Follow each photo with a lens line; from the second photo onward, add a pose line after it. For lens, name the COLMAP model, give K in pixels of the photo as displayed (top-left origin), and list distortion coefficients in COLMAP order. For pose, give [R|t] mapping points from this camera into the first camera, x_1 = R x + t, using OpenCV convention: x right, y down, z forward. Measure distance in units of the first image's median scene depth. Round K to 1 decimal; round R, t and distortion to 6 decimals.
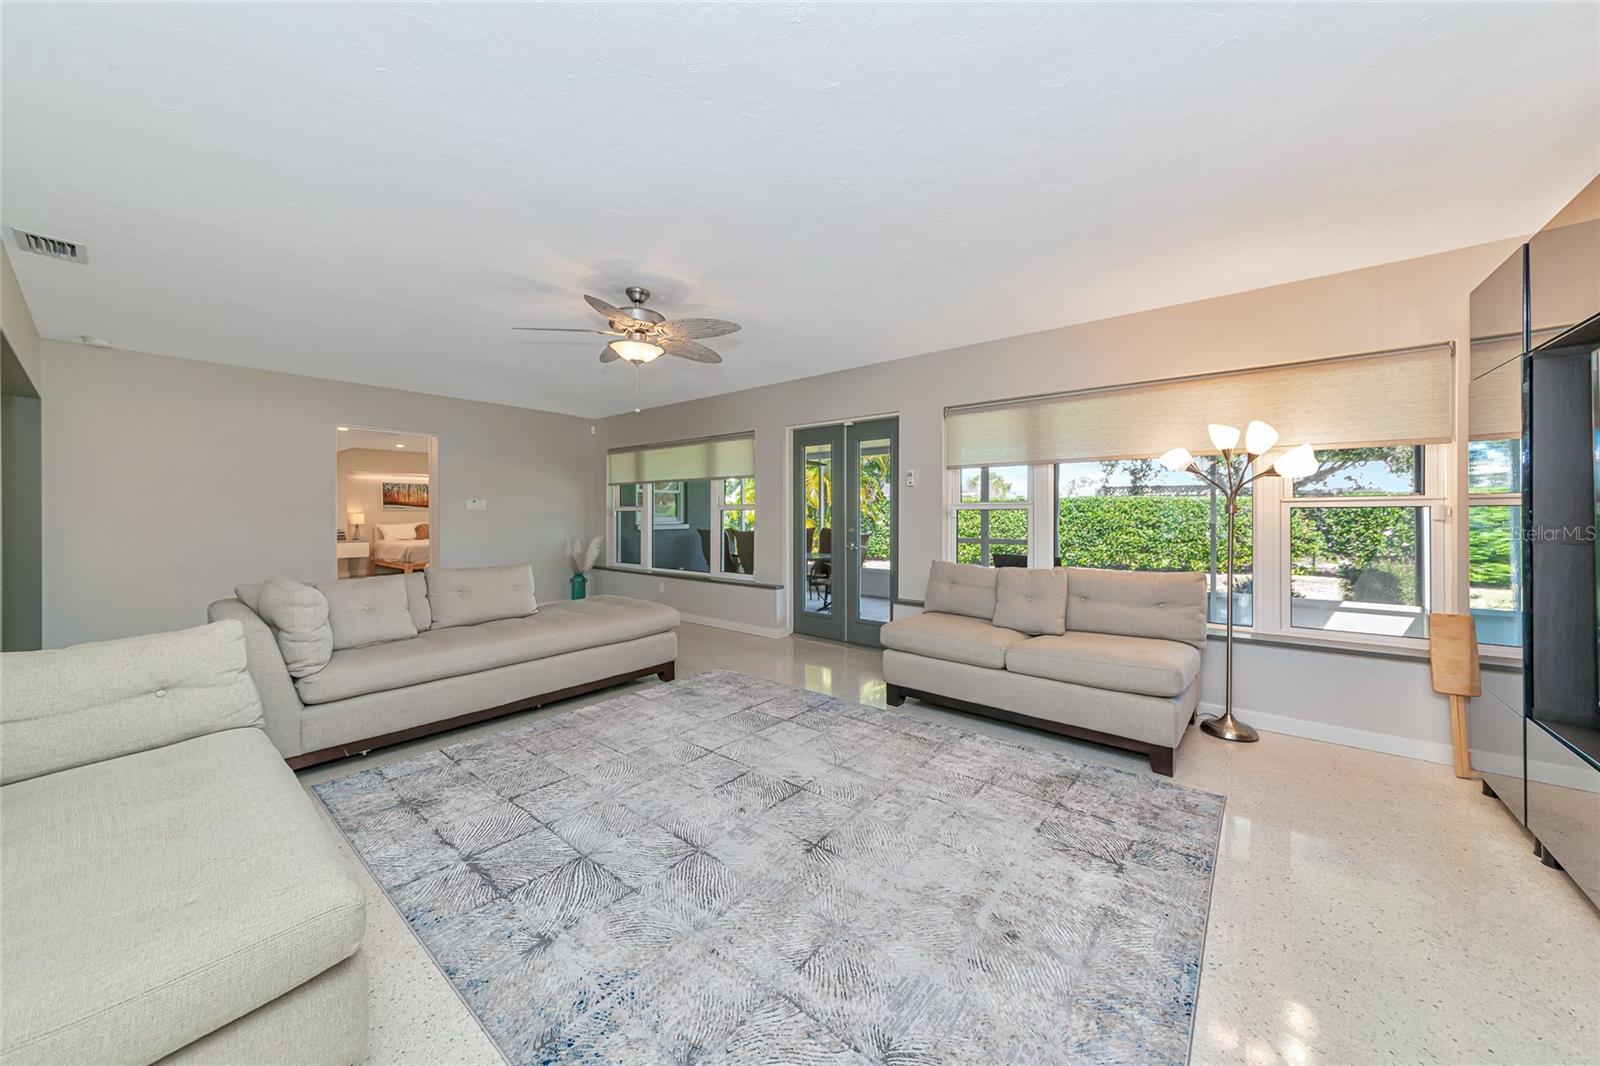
lens RADIAL K [[561.0, 0, 795.0], [0, 561.0, 517.9], [0, 0, 1]] dist [-0.000637, -0.000037]
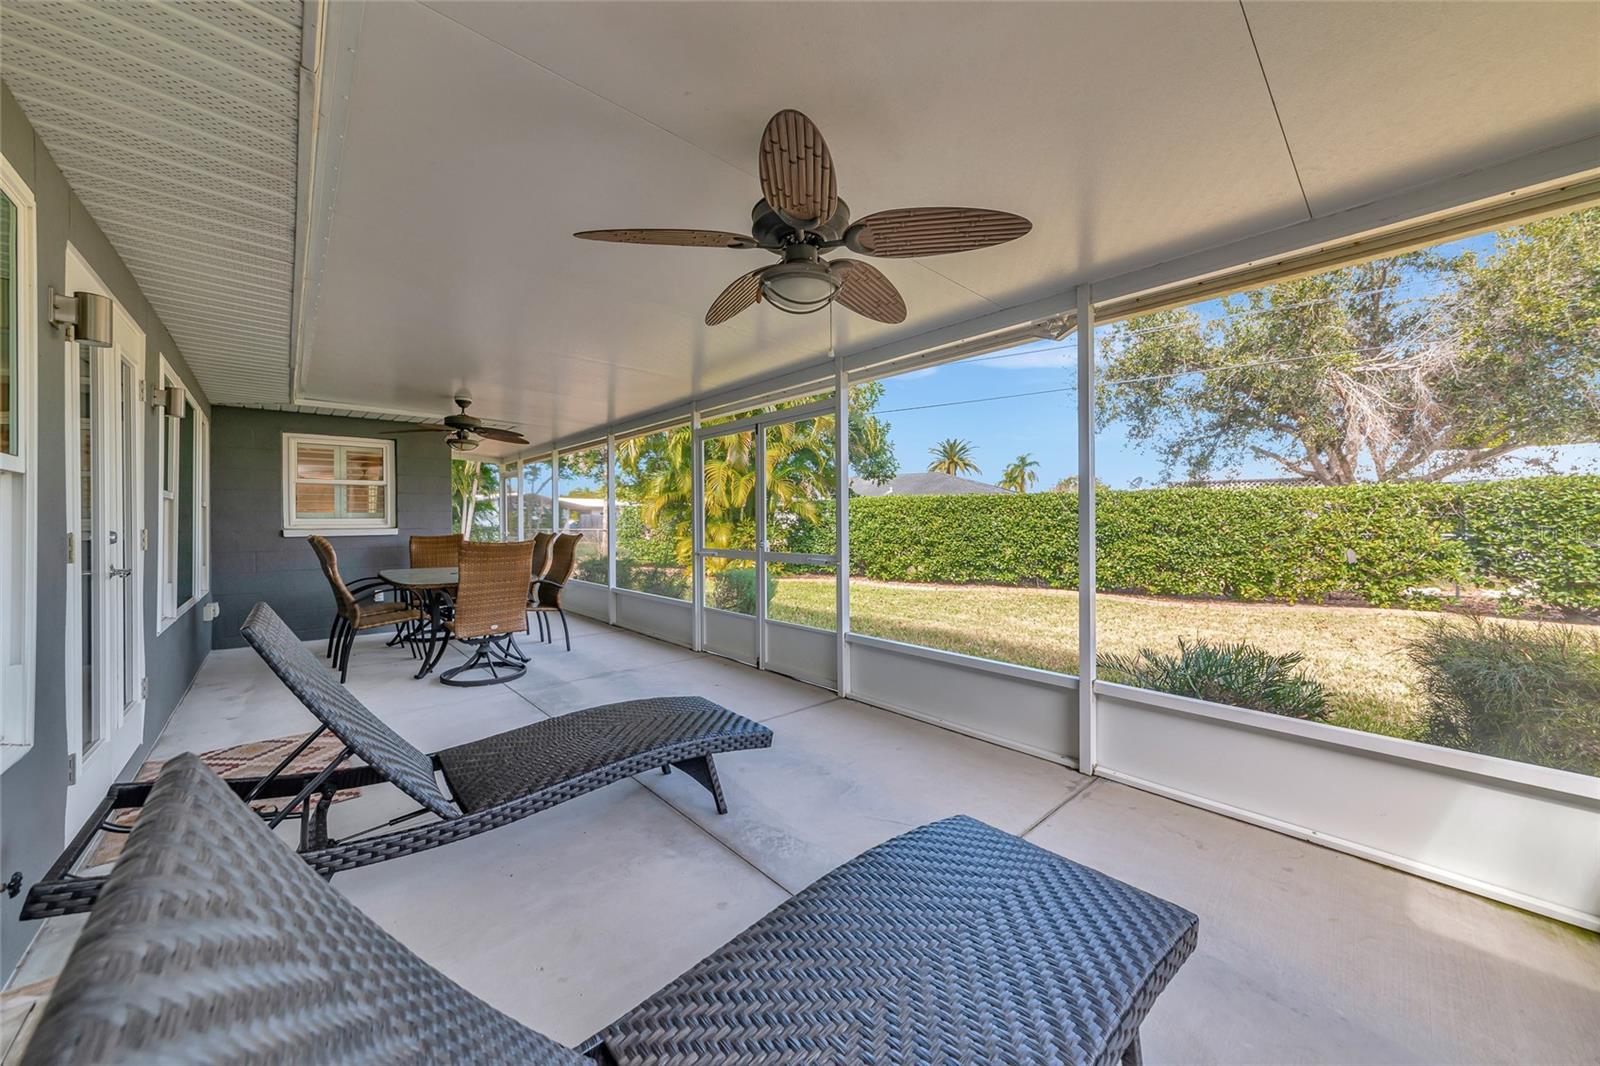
lens RADIAL K [[561.0, 0, 795.0], [0, 561.0, 517.9], [0, 0, 1]] dist [-0.000637, -0.000037]
pose [[0.987191, -0.003983, -0.159496, 0.288108], [0.002139, 0.999929, -0.011730, 0.004635], [0.159532, 0.011238, 0.987129, 0.255118]]
